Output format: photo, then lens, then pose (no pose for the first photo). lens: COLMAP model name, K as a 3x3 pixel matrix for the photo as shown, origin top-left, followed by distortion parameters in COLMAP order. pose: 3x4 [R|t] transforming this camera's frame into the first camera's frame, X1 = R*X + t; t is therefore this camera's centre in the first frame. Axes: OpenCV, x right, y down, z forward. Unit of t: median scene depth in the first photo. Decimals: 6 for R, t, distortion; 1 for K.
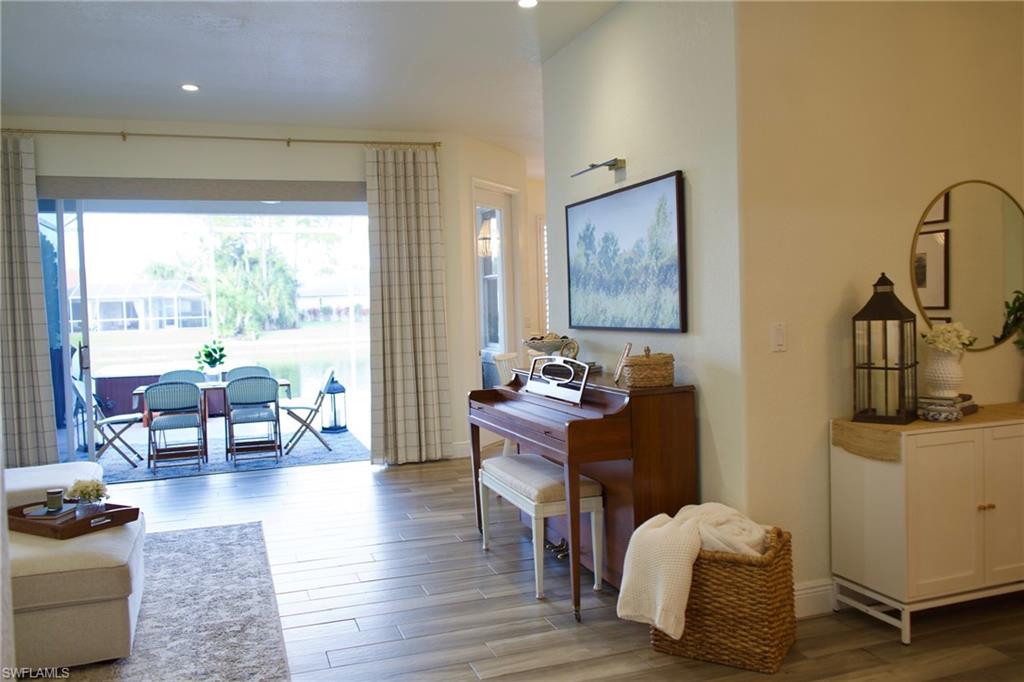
lens RADIAL K [[821.5, 0, 508.9], [0, 821.5, 339.1], [0, 0, 1]] dist [-0.009021, 0.003129]
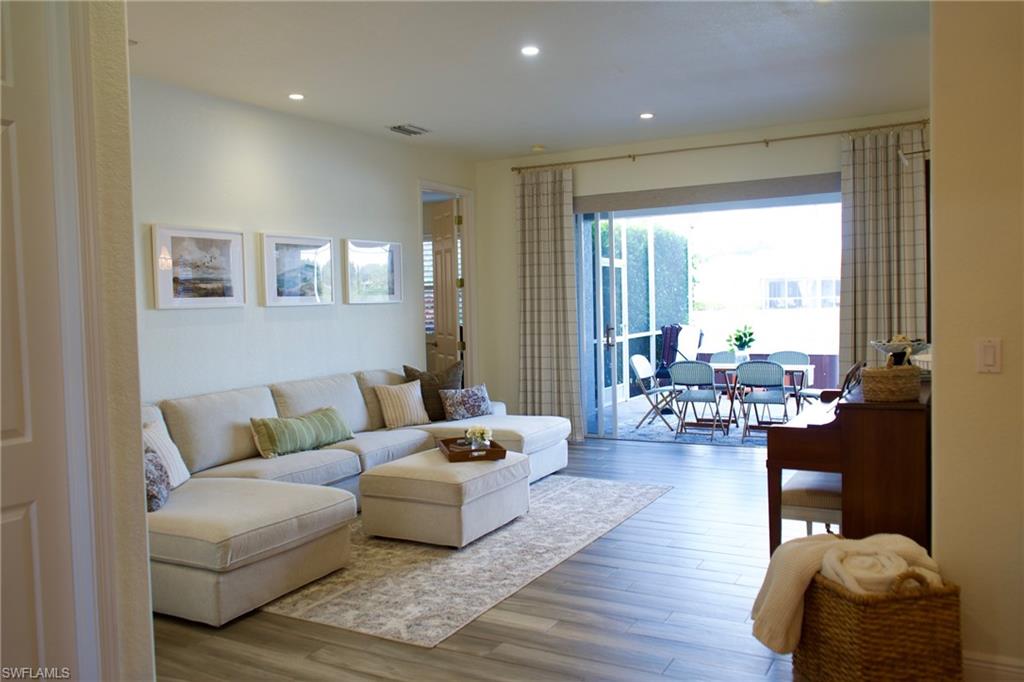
lens RADIAL K [[821.5, 0, 508.9], [0, 821.5, 339.1], [0, 0, 1]] dist [-0.009021, 0.003129]
pose [[0.666607, 0.046249, -0.743973, 0.421874], [-0.025409, 0.998903, 0.039331, -0.026798], [0.744976, -0.007315, 0.667051, 0.058670]]
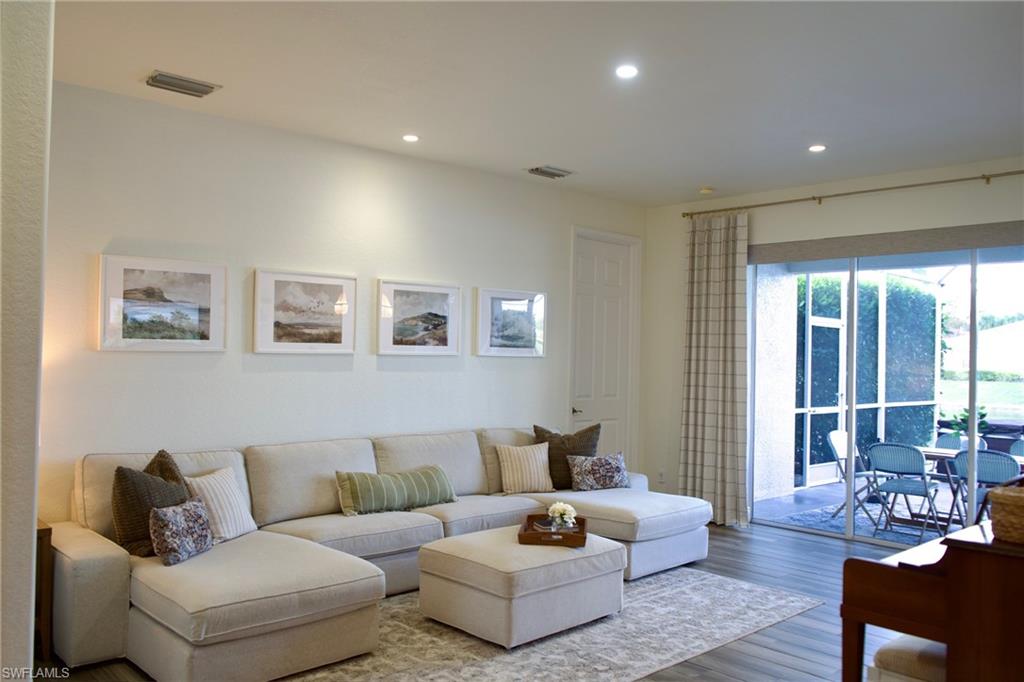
lens RADIAL K [[821.5, 0, 508.9], [0, 821.5, 339.1], [0, 0, 1]] dist [-0.009021, 0.003129]
pose [[0.404670, 0.021757, -0.914204, 0.421515], [-0.071227, 0.997430, -0.007790, -0.044452], [0.911685, 0.068268, 0.405179, 0.295519]]
